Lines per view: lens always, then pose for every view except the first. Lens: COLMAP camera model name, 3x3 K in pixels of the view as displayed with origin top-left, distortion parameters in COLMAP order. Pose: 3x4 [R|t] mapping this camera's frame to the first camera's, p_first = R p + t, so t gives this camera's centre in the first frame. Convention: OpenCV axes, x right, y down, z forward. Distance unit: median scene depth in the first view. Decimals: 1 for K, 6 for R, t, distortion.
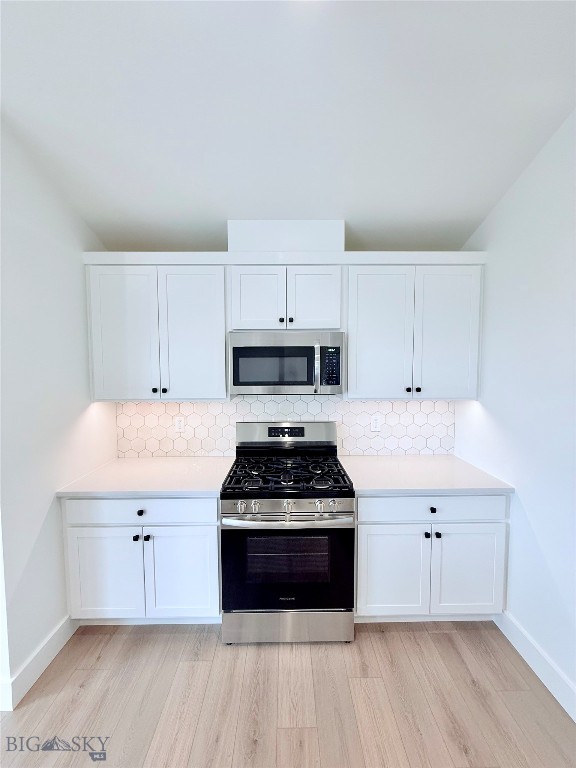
lens RADIAL K [[306.3, 0, 288.0], [0, 306.3, 384.0], [0, 0, 1]] dist [-0.000598, -0.000152]
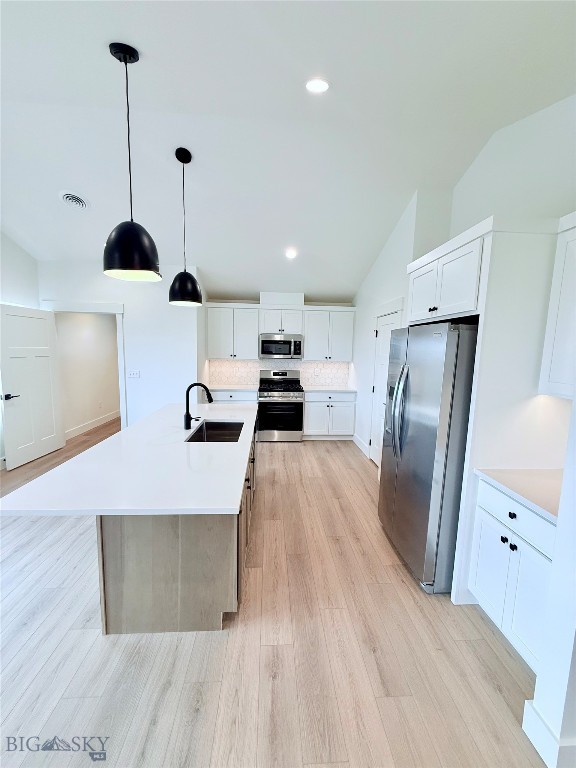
lens RADIAL K [[307.9, 0, 288.0], [0, 307.9, 384.0], [0, 0, 1]] dist [0.008591, -0.000083]
pose [[0.998629, 0.018347, 0.049035, -0.072183], [-0.021278, 0.997976, 0.059929, 0.097562], [-0.047836, -0.060890, 0.996998, -1.745153]]
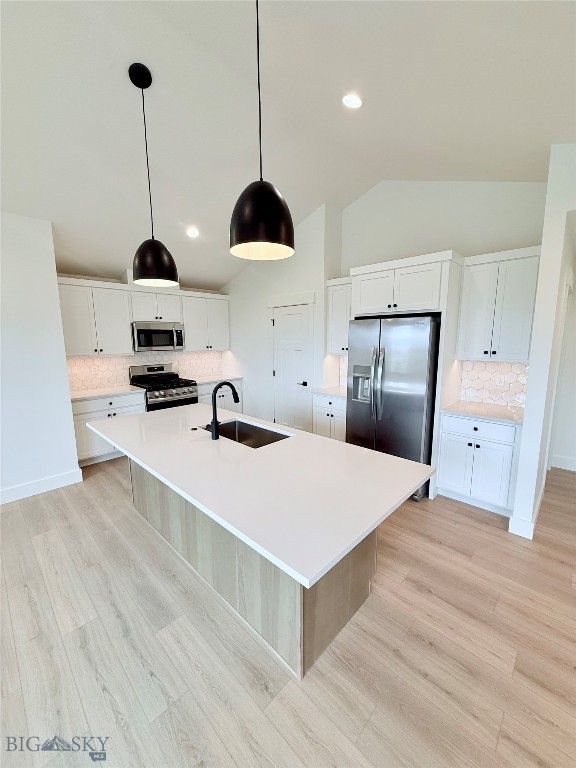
lens RADIAL K [[306.3, 0, 288.0], [0, 306.3, 384.0], [0, 0, 1]] dist [-0.000598, -0.000152]
pose [[0.698973, -0.109639, 0.706693, -1.020578], [0.046145, 0.993033, 0.108422, 0.080088], [-0.713657, -0.043174, 0.699163, -1.342147]]
